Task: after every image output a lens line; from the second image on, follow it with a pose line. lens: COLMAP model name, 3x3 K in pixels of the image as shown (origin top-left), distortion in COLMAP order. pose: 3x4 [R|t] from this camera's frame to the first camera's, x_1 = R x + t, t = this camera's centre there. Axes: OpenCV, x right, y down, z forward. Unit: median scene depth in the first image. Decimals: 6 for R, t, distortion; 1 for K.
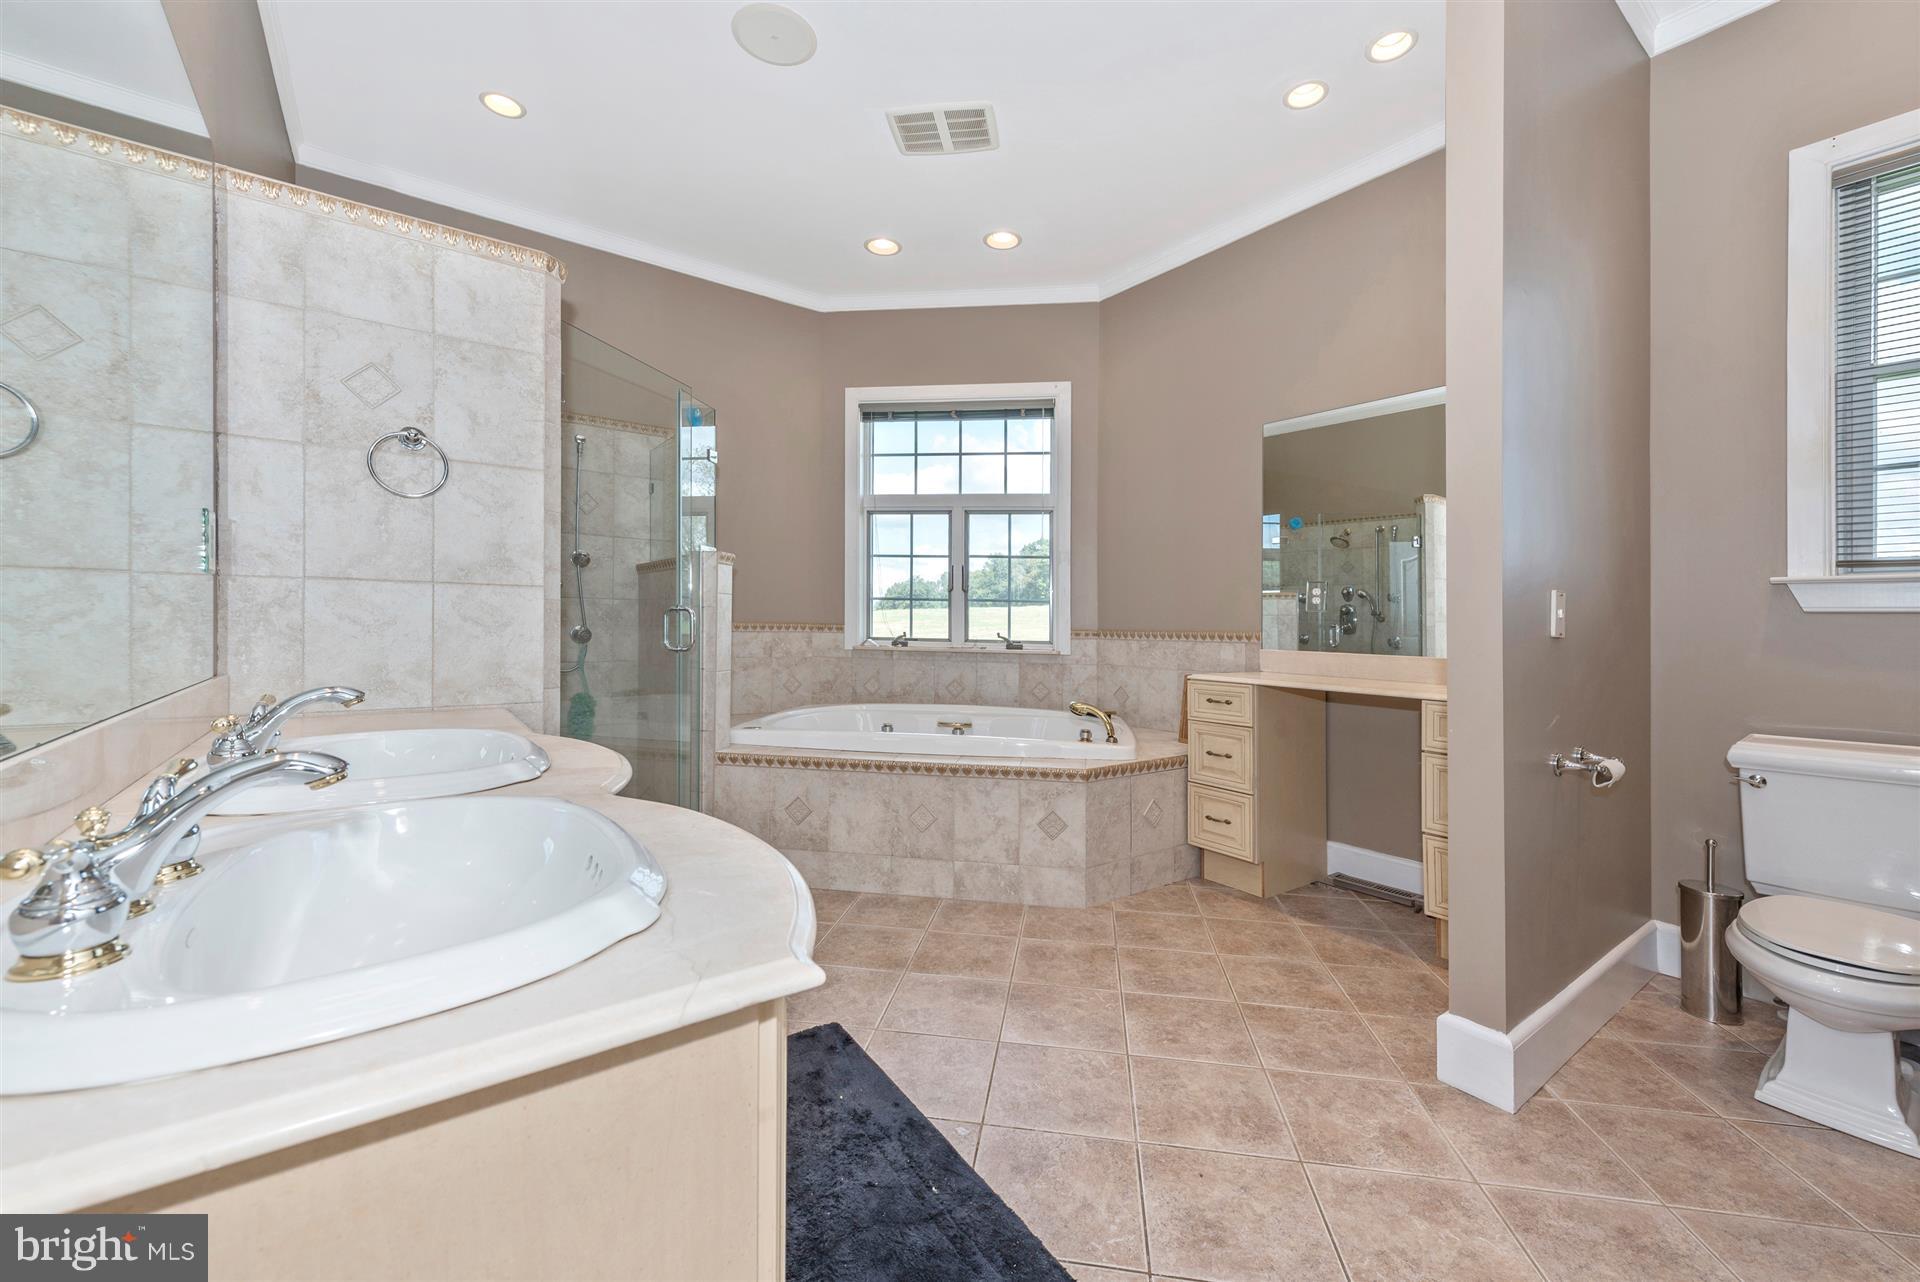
lens RADIAL K [[750.0, 0, 962.7], [0, 750.0, 628.7], [0, 0, 1]] dist [0.008479, -0.000249]
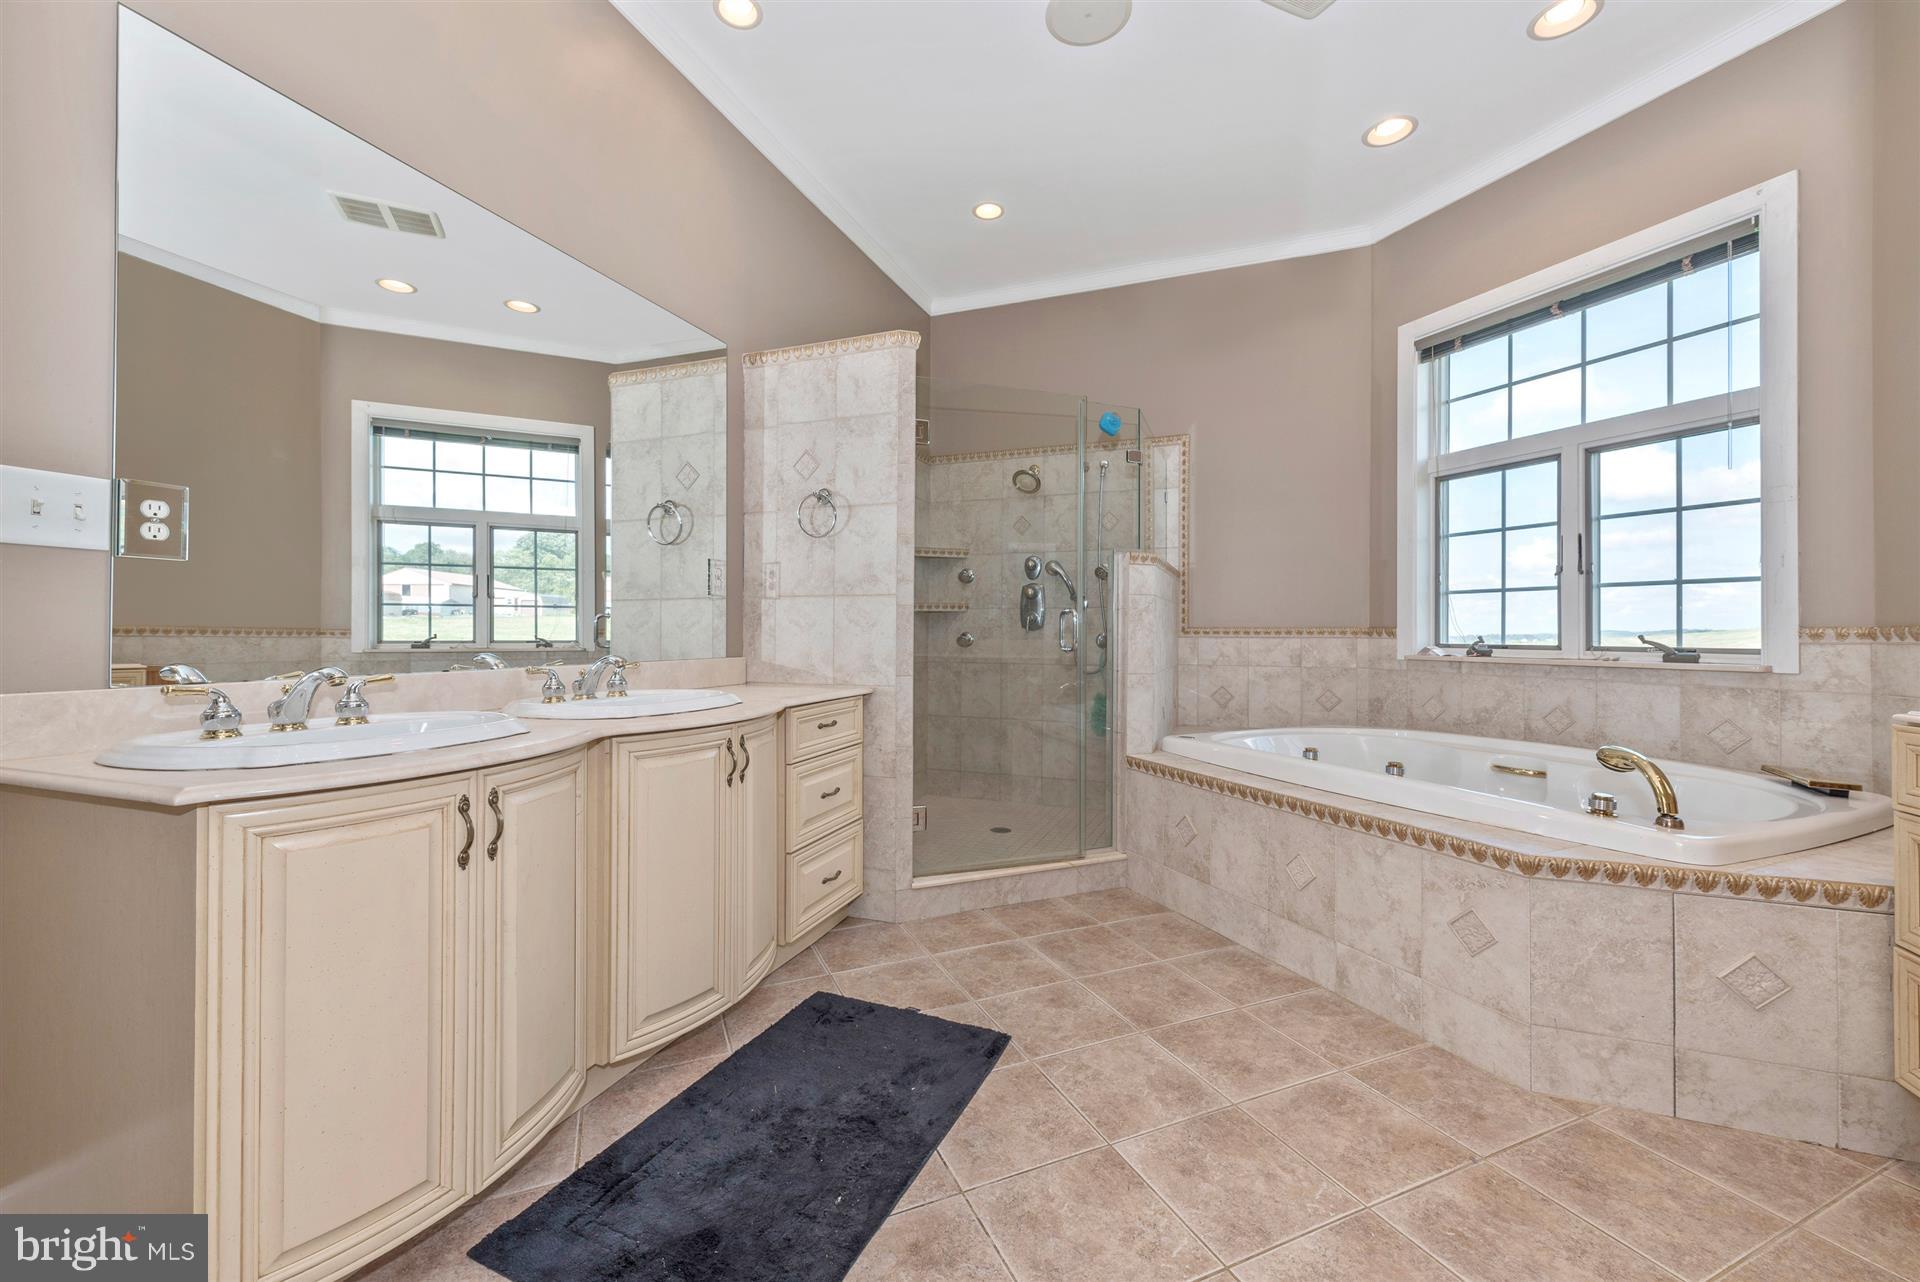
lens RADIAL K [[756.8, 0, 960.6], [0, 756.8, 643.2], [0, 0, 1]] dist [0.001800, -0.000219]
pose [[0.541373, -0.005718, -0.840763, 0.369481], [0.000351, 0.999978, -0.006575, 0.021777], [0.840783, 0.003265, 0.541363, 0.263225]]
